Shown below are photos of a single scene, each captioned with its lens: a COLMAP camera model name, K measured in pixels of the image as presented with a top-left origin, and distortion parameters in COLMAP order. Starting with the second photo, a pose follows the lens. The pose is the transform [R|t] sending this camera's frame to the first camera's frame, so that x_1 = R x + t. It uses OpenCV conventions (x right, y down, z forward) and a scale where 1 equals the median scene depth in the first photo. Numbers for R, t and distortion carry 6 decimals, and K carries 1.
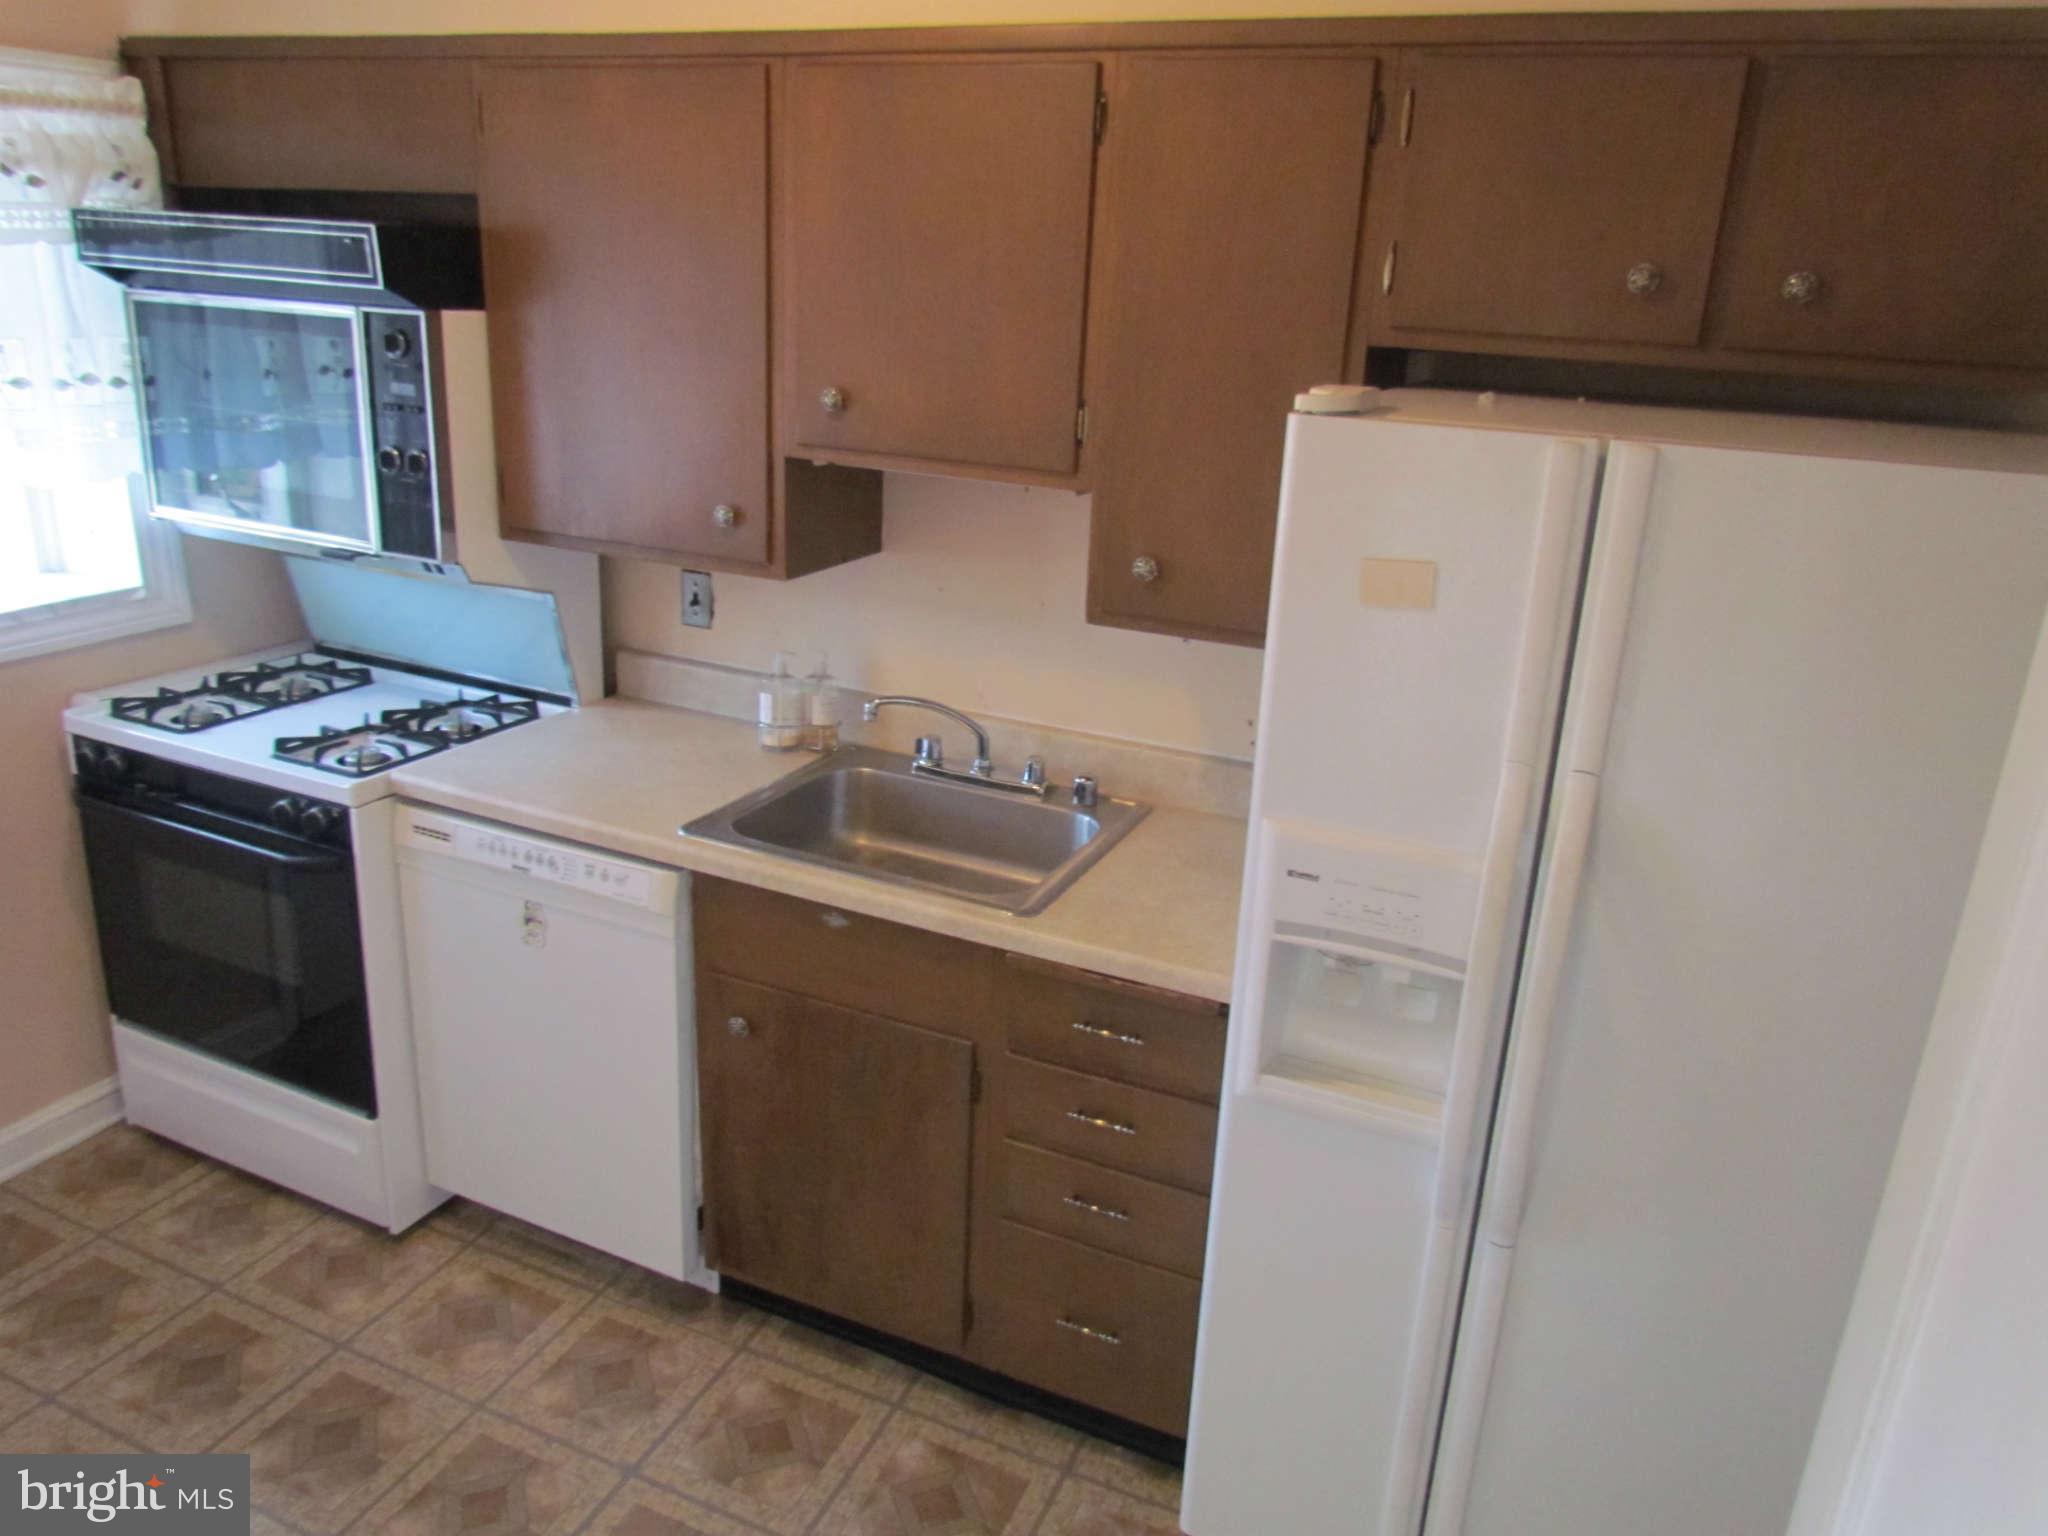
lens RADIAL K [[1455.1, 0, 1043.3], [0, 1455.1, 760.6], [0, 0, 1]] dist [-0.049643, 0.023566]
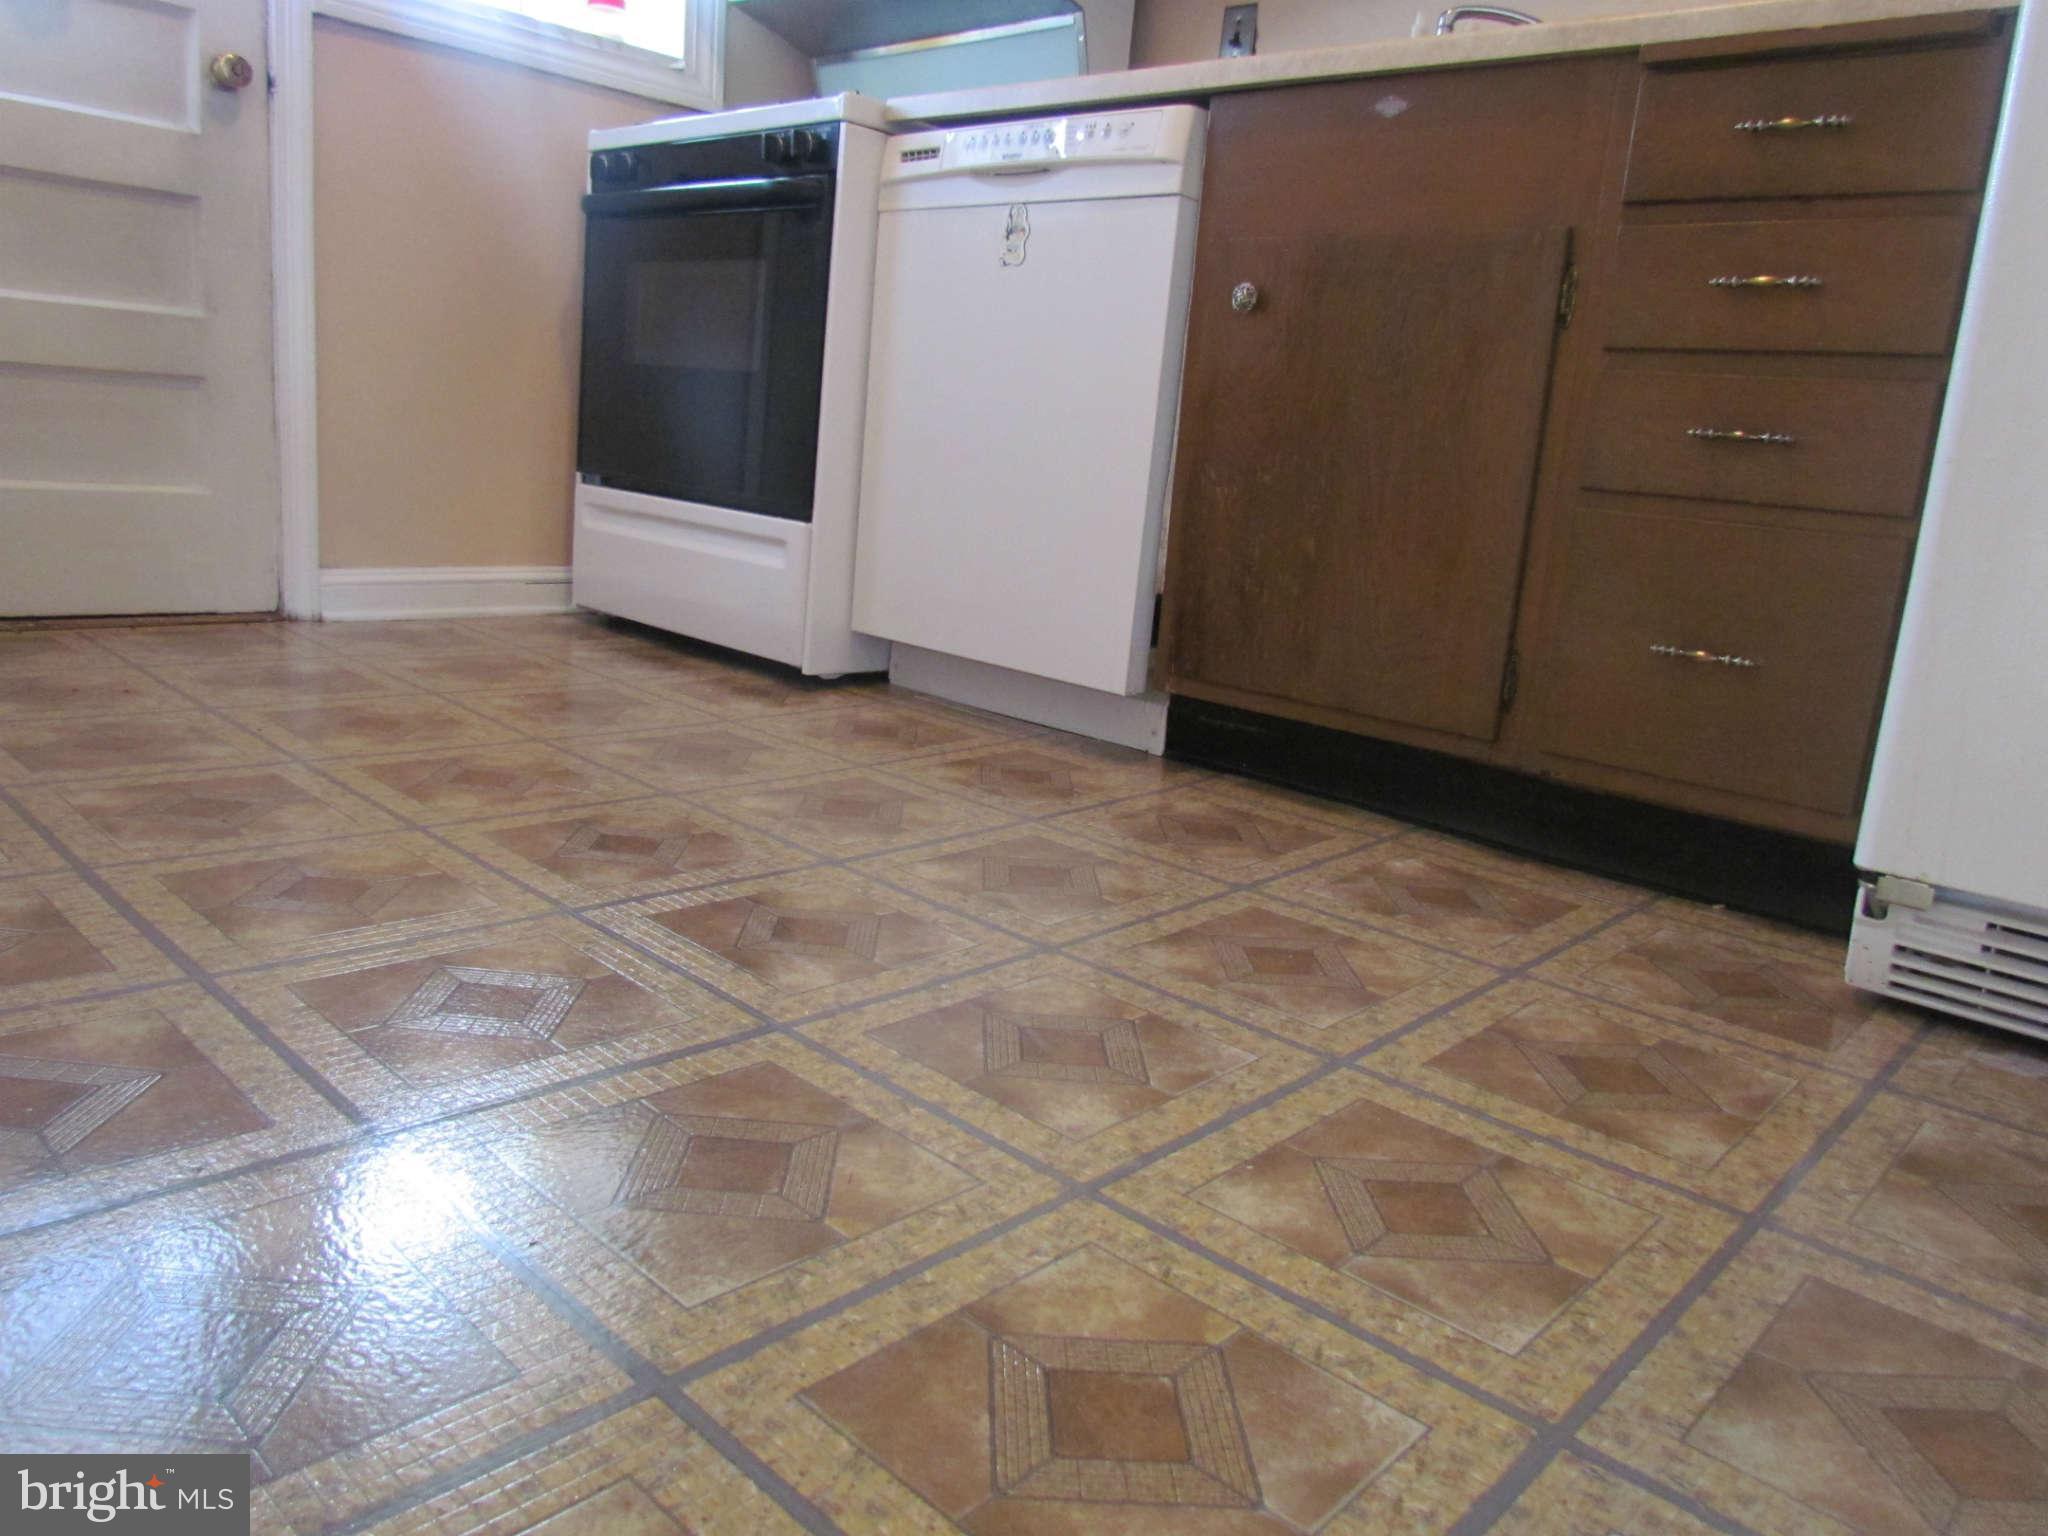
lens RADIAL K [[1469.4, 0, 1025.6], [0, 1469.4, 767.4], [0, 0, 1]] dist [-0.031093, 0.007238]
pose [[0.938660, 0.101635, -0.329526, -0.030907], [-0.143337, 0.984112, -0.104772, 0.493741], [0.313643, 0.145579, 0.938315, 0.232413]]
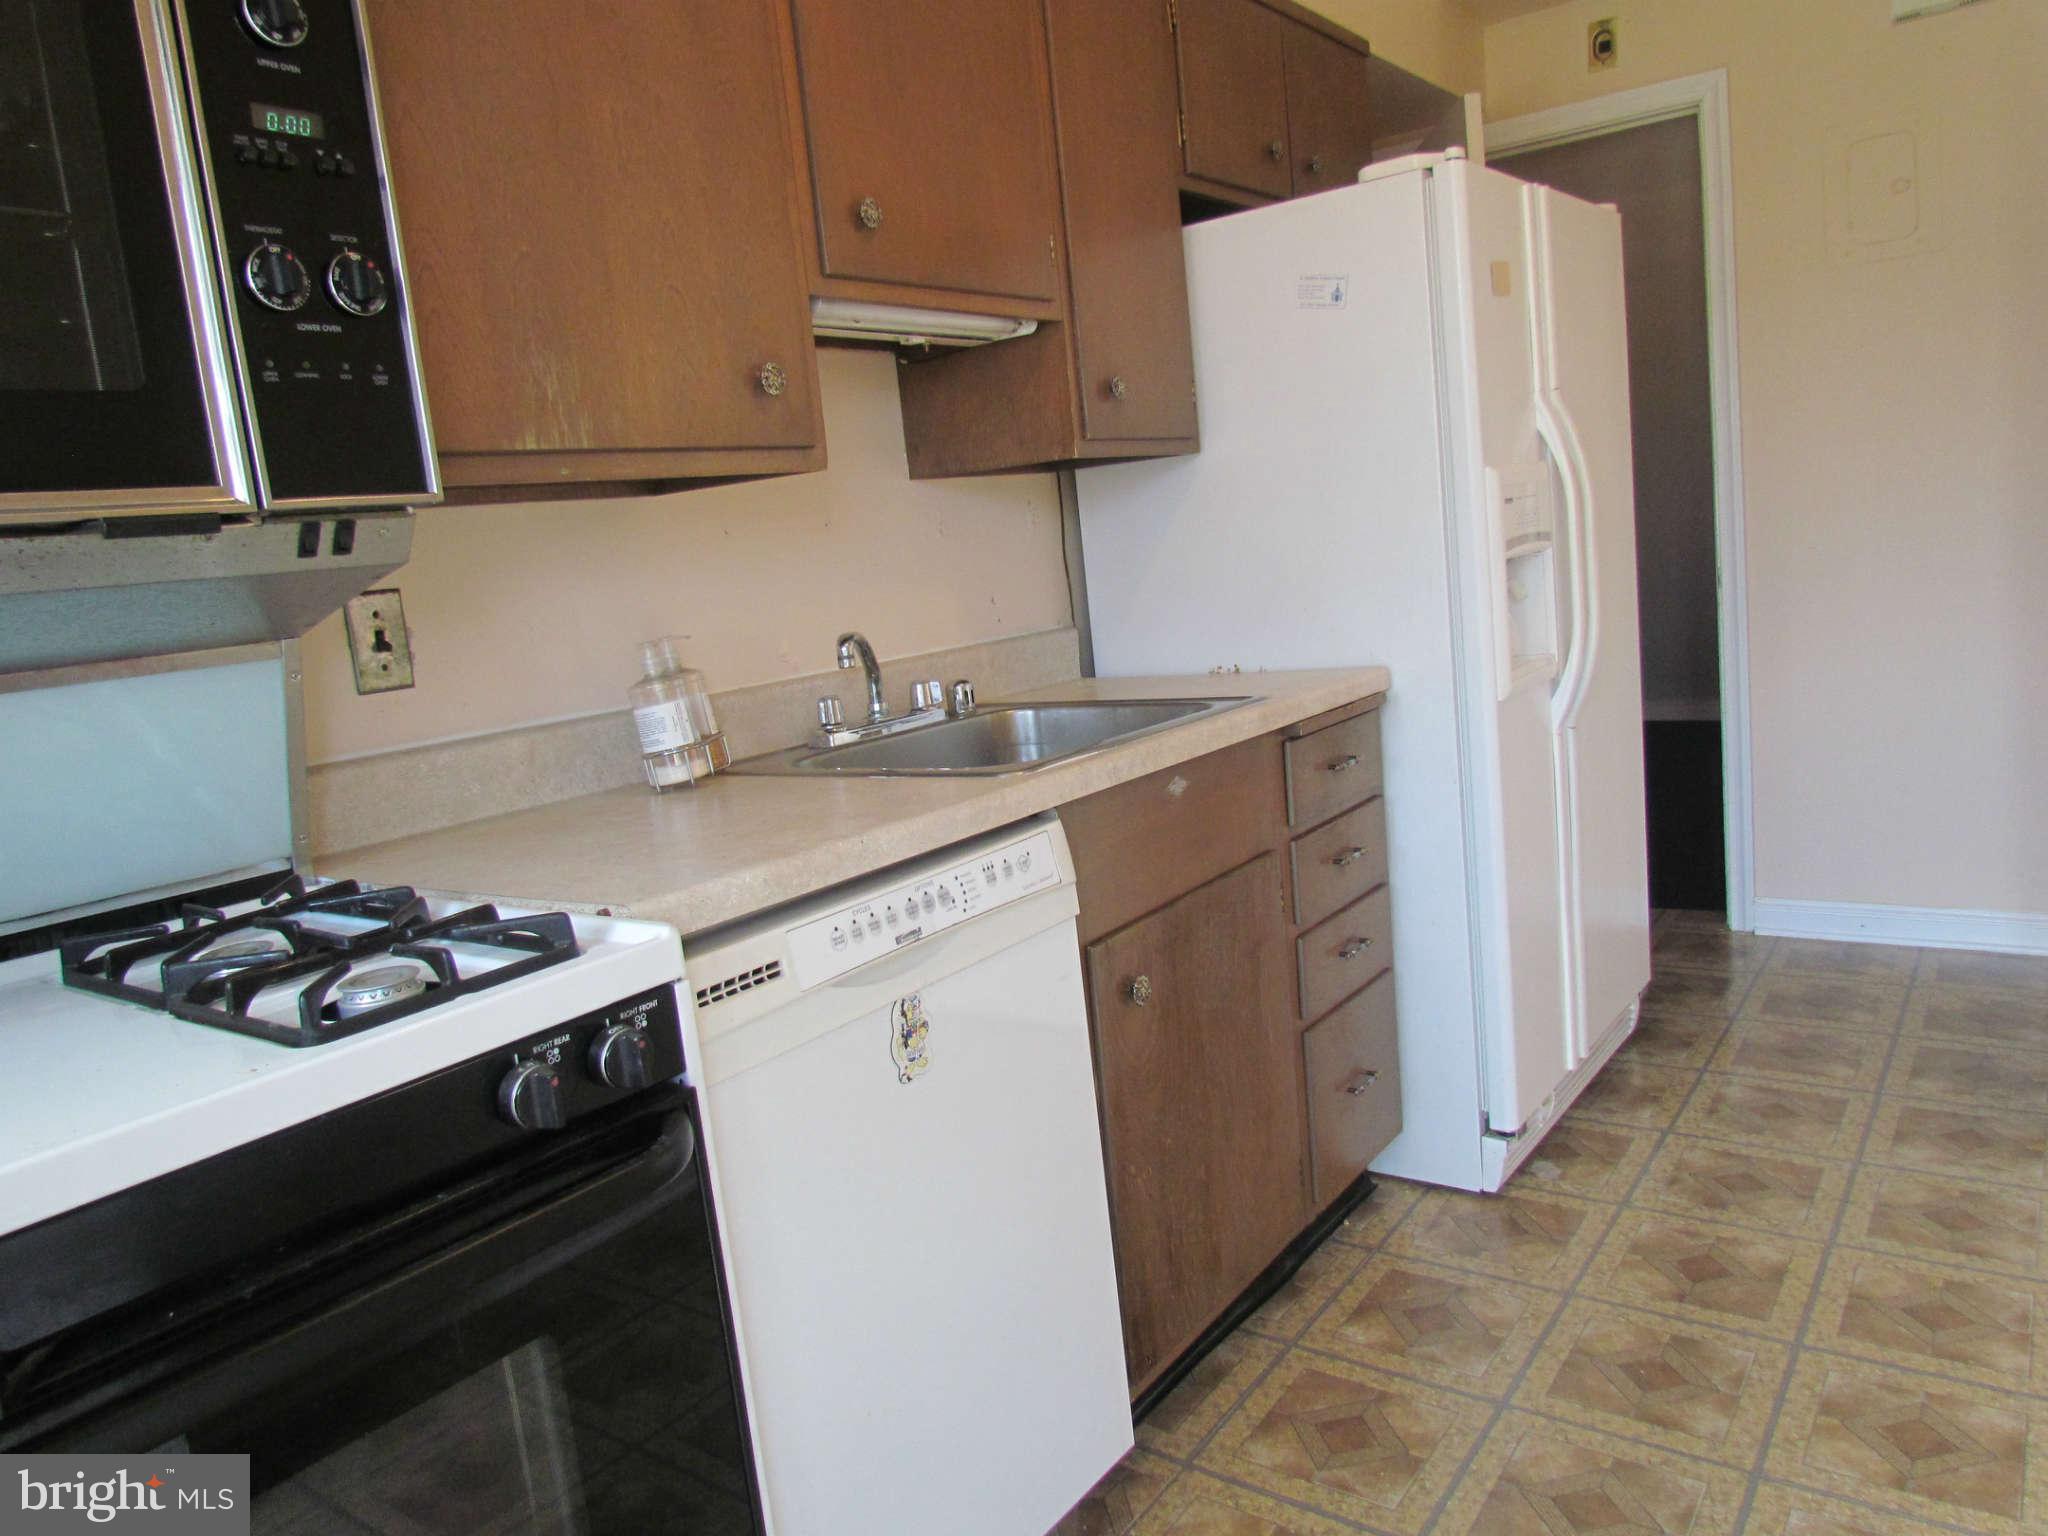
lens RADIAL K [[1469.4, 0, 1025.6], [0, 1469.4, 767.4], [0, 0, 1]] dist [-0.031093, 0.007238]
pose [[0.209590, -0.228113, 0.950808, -0.849178], [0.418051, 0.899954, 0.123760, -0.036757], [-0.883915, 0.371547, 0.283984, 0.729437]]
